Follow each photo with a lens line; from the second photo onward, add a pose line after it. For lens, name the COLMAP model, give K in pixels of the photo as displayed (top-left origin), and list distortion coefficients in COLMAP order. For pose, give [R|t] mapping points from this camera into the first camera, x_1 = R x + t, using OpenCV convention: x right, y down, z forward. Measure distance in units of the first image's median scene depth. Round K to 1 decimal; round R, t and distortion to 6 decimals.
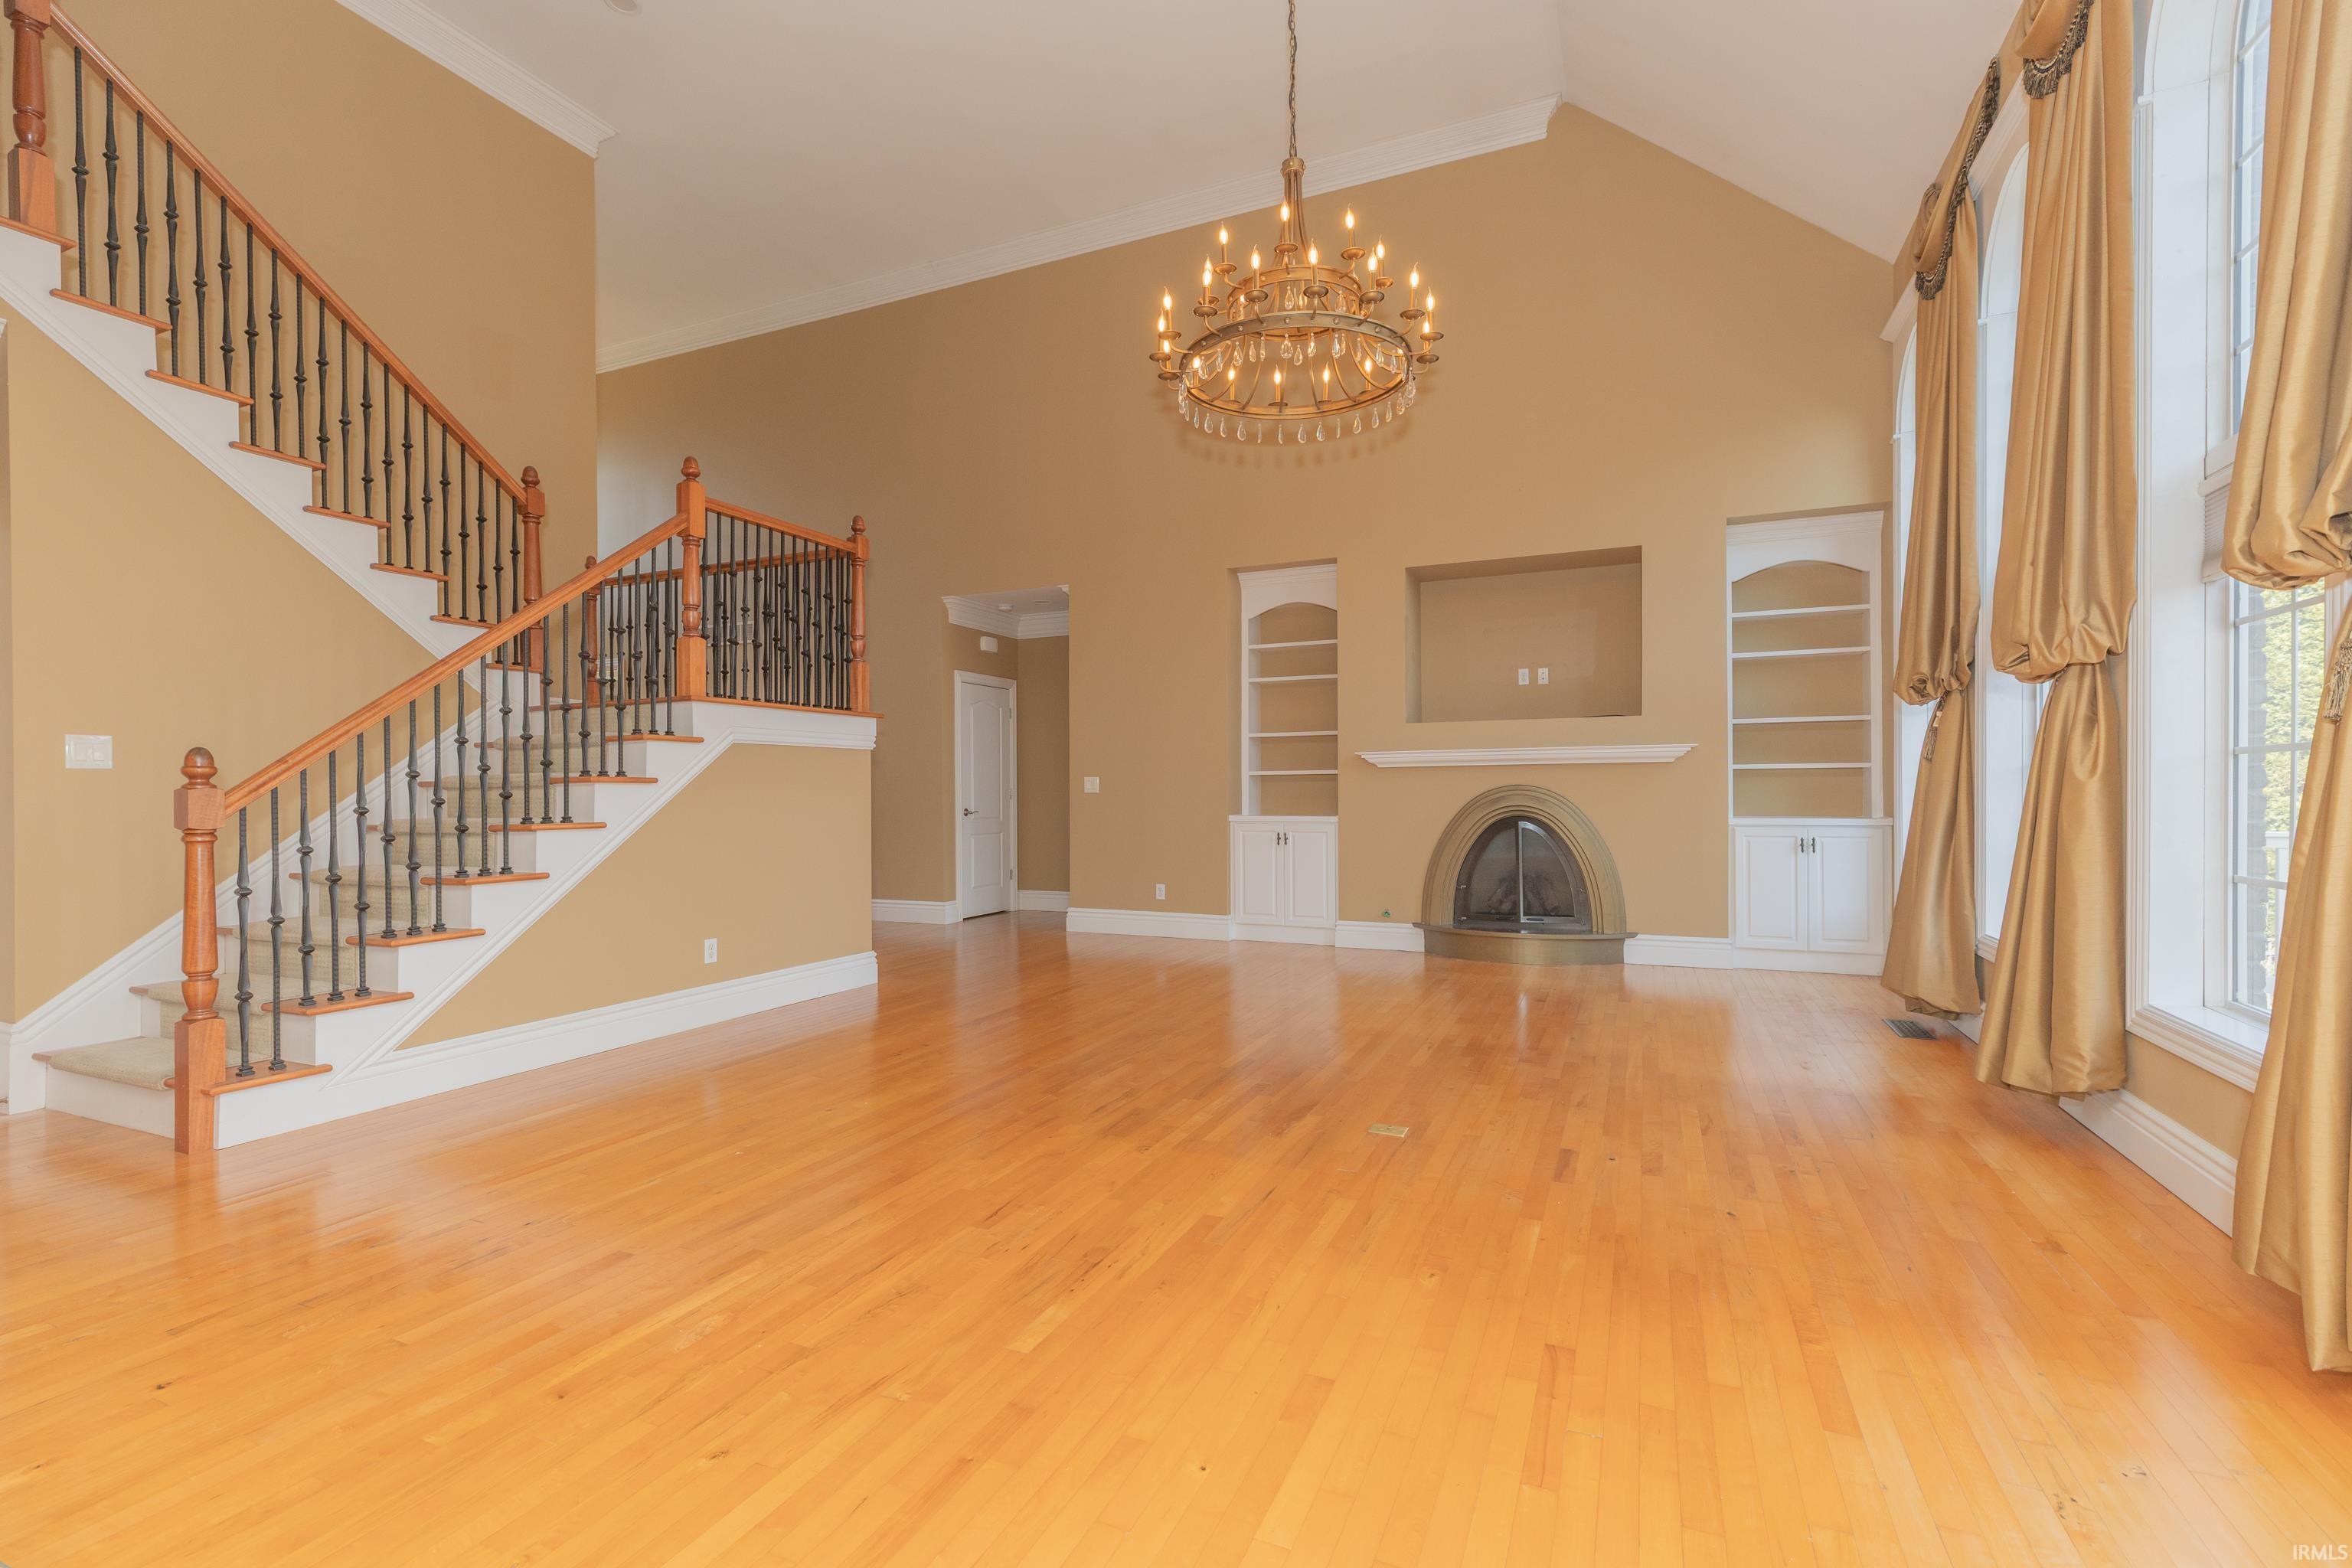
lens RADIAL K [[1043.7, 0, 1176.0], [0, 1043.7, 784.0], [0, 0, 1]] dist [-0.001532, 0.000084]
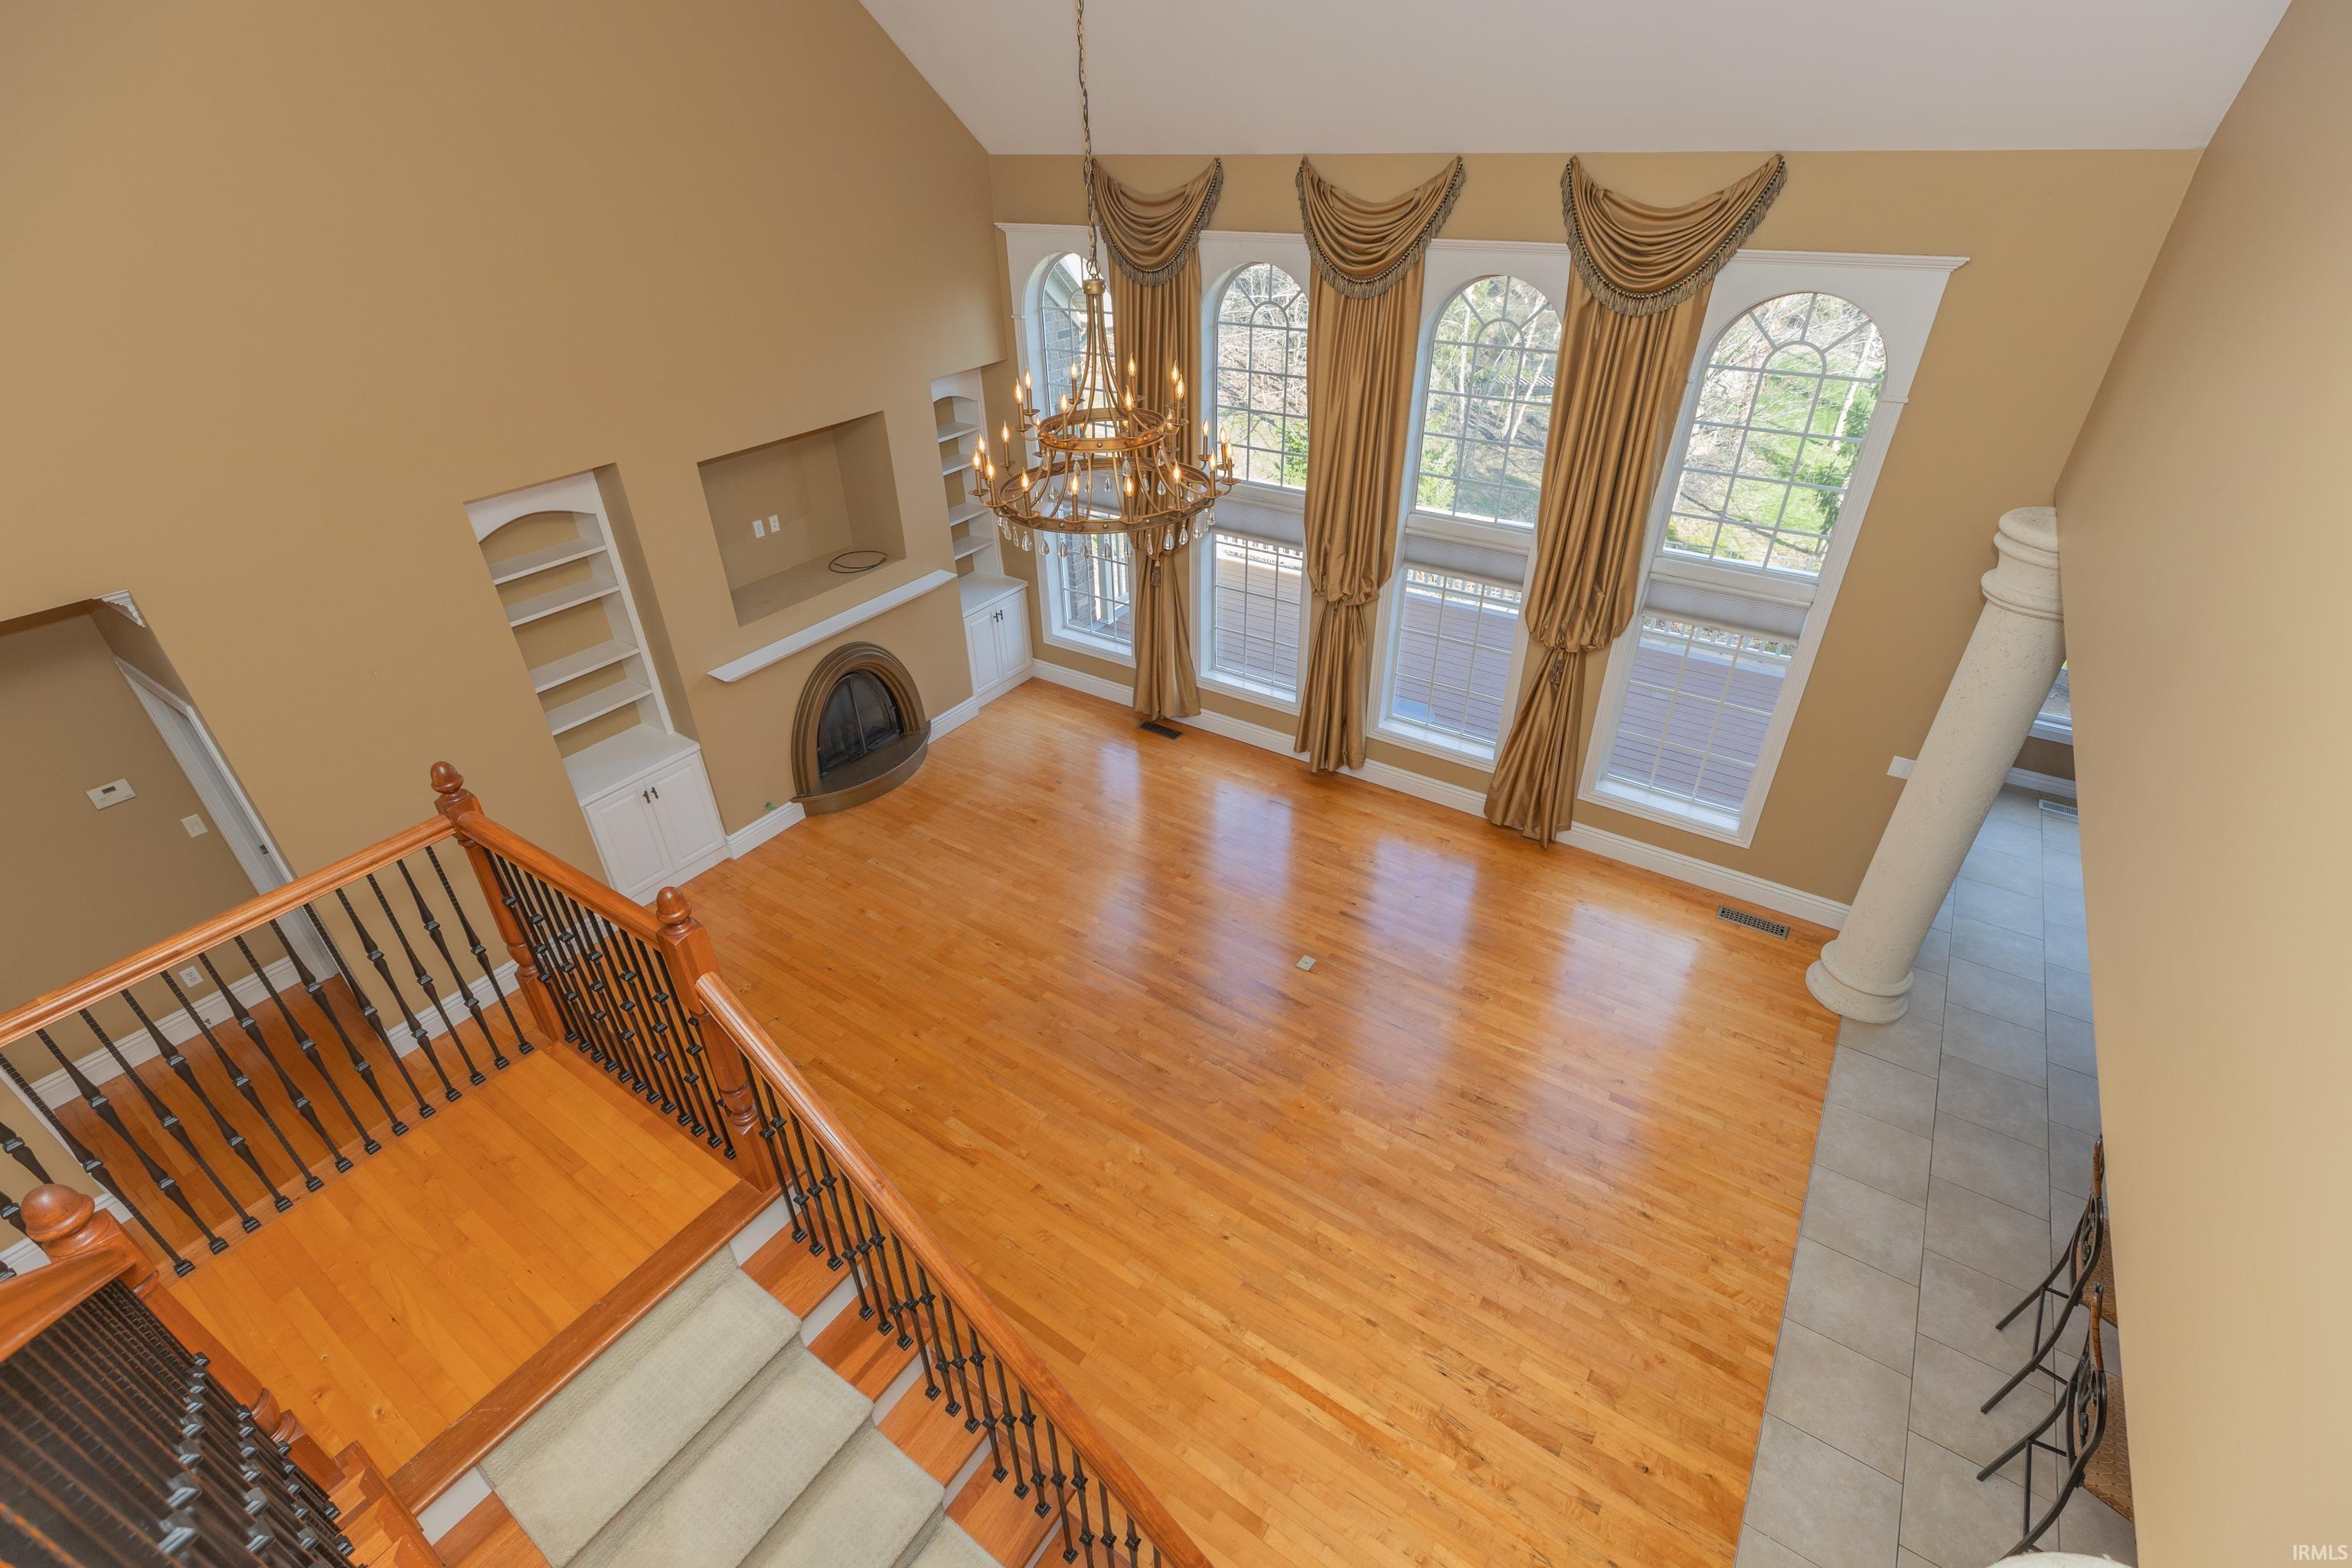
lens RADIAL K [[1043.7, 0, 1176.0], [0, 1043.7, 784.0], [0, 0, 1]] dist [-0.001532, 0.000084]
pose [[0.162941, -0.529751, 0.832355, -0.554109], [0.012019, 0.844632, 0.535212, -0.421265], [-0.986563, -0.077204, 0.143993, 0.440625]]
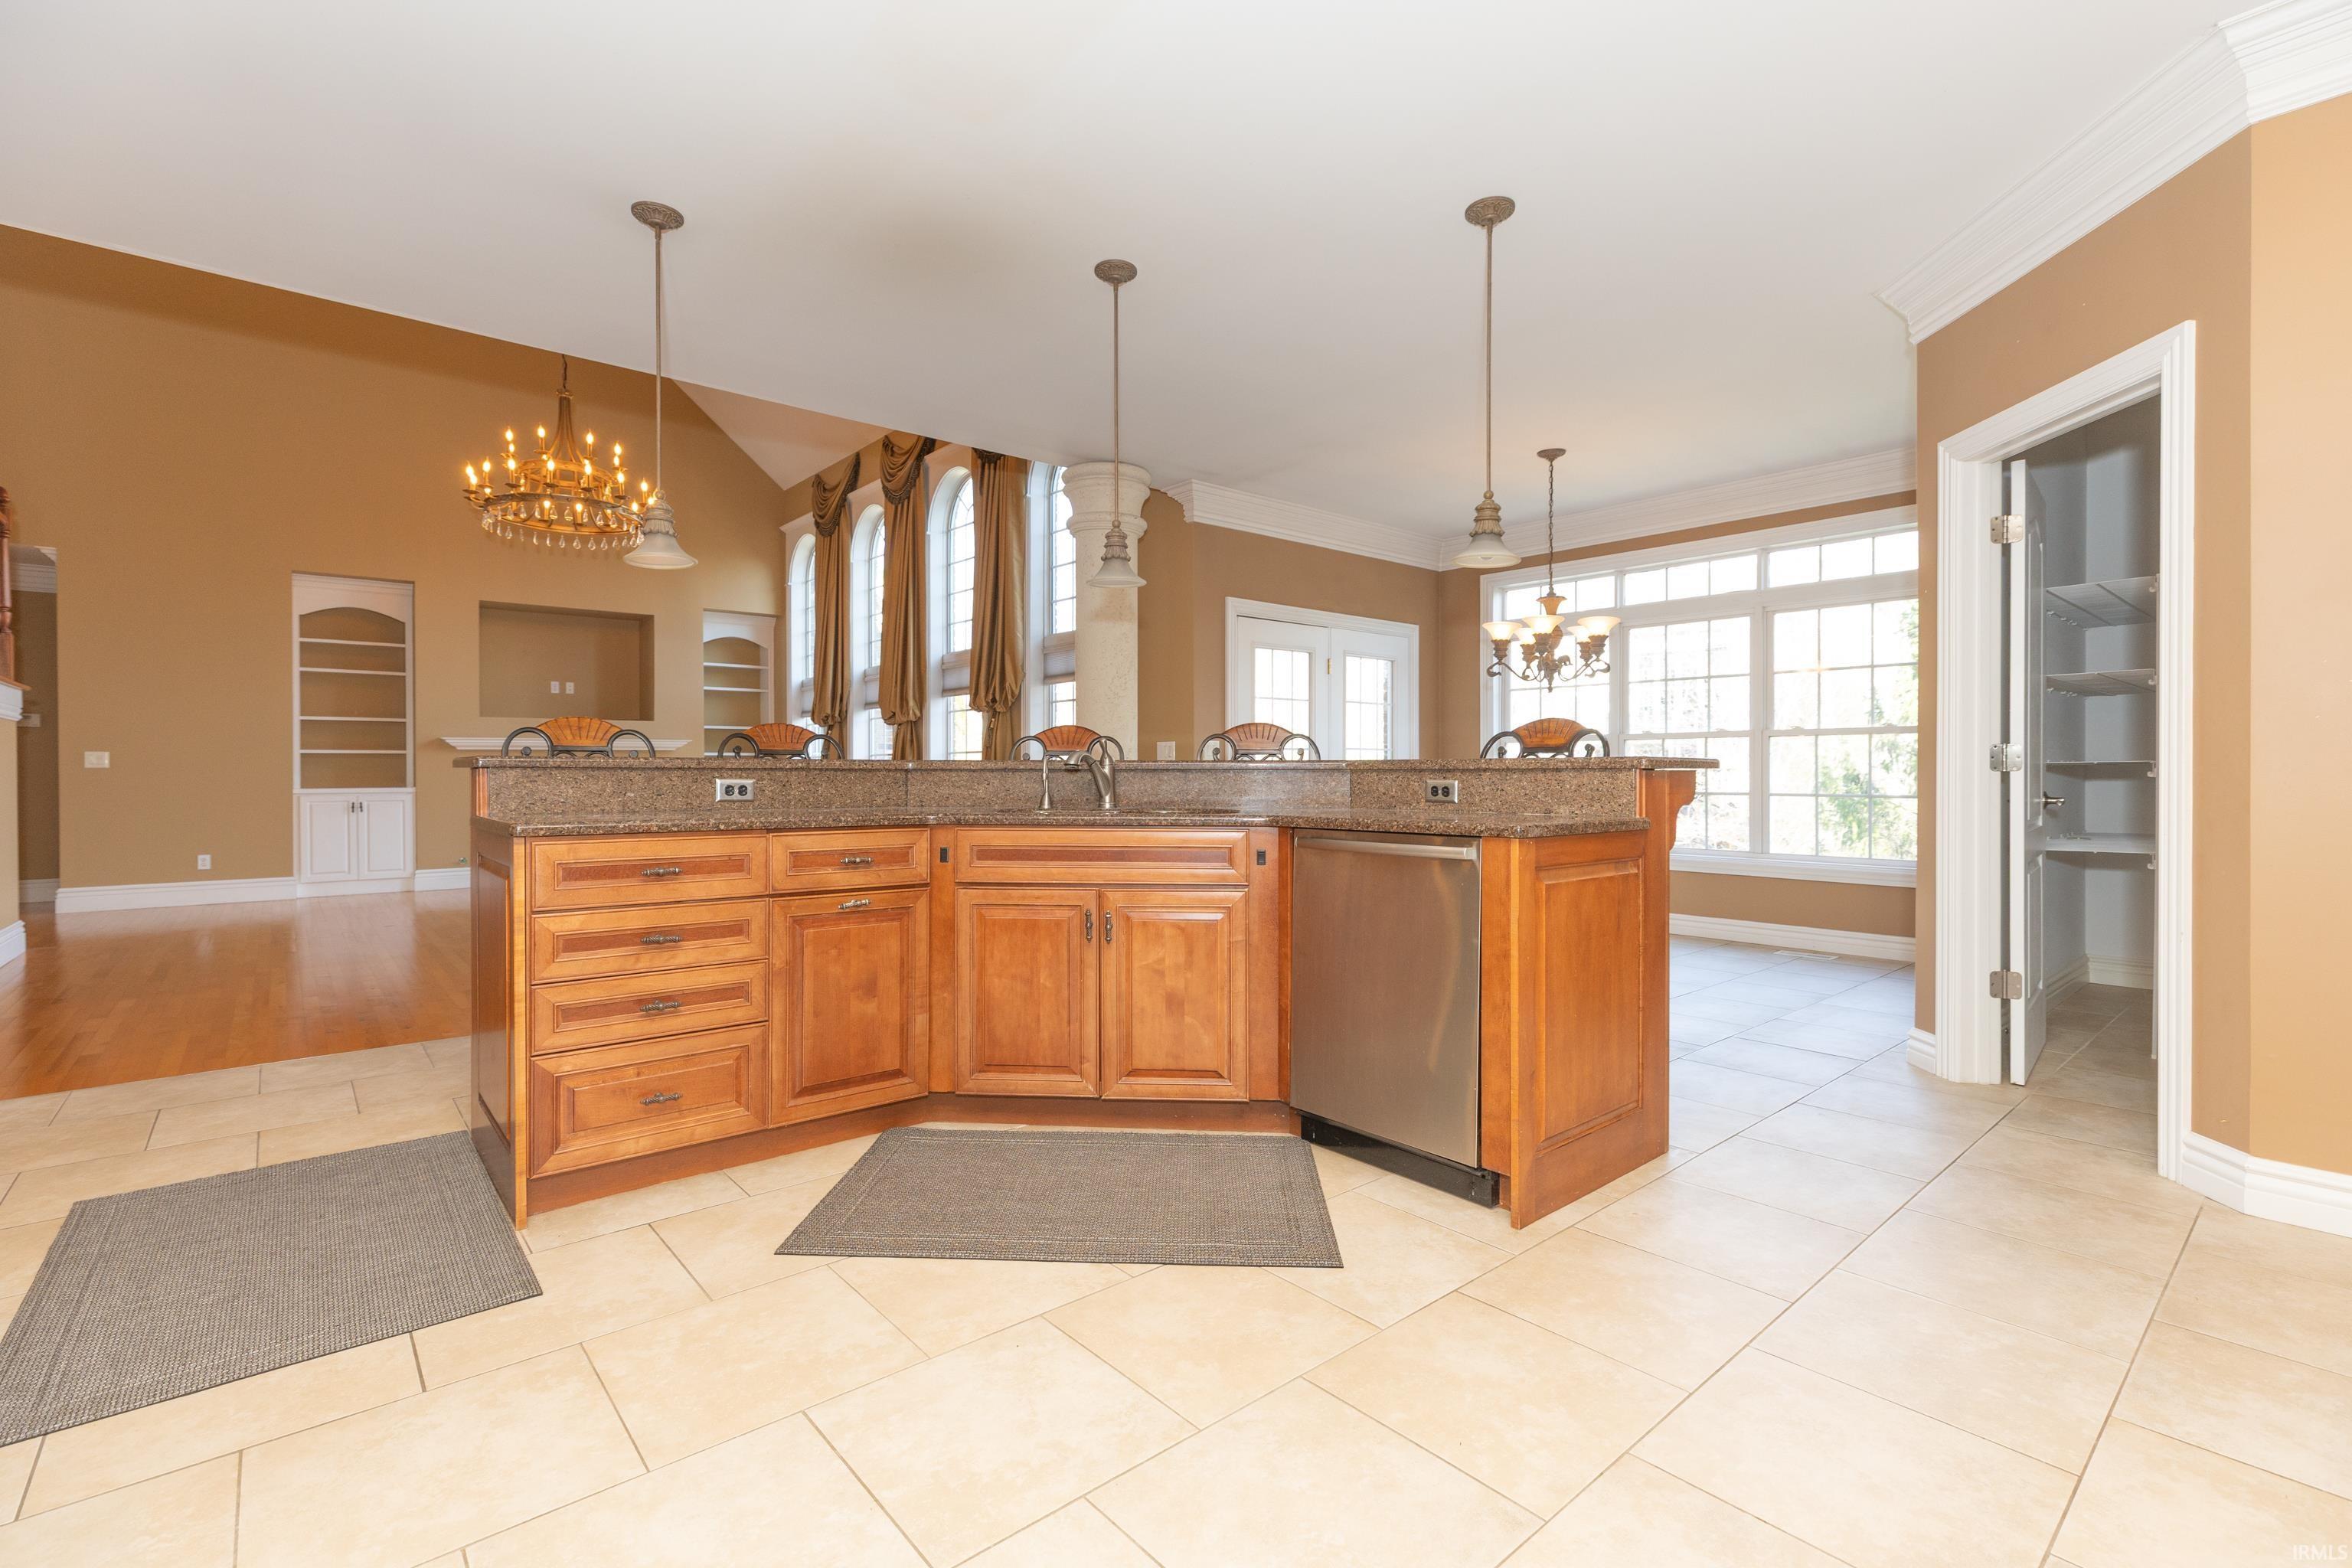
lens RADIAL K [[1043.7, 0, 1176.0], [0, 1043.7, 784.0], [0, 0, 1]] dist [-0.001532, 0.000084]
pose [[0.422953, -0.007816, 0.906118, -0.587760], [-0.005085, 0.999927, 0.010999, 0.008097], [-0.906137, -0.009260, 0.422882, -0.359114]]
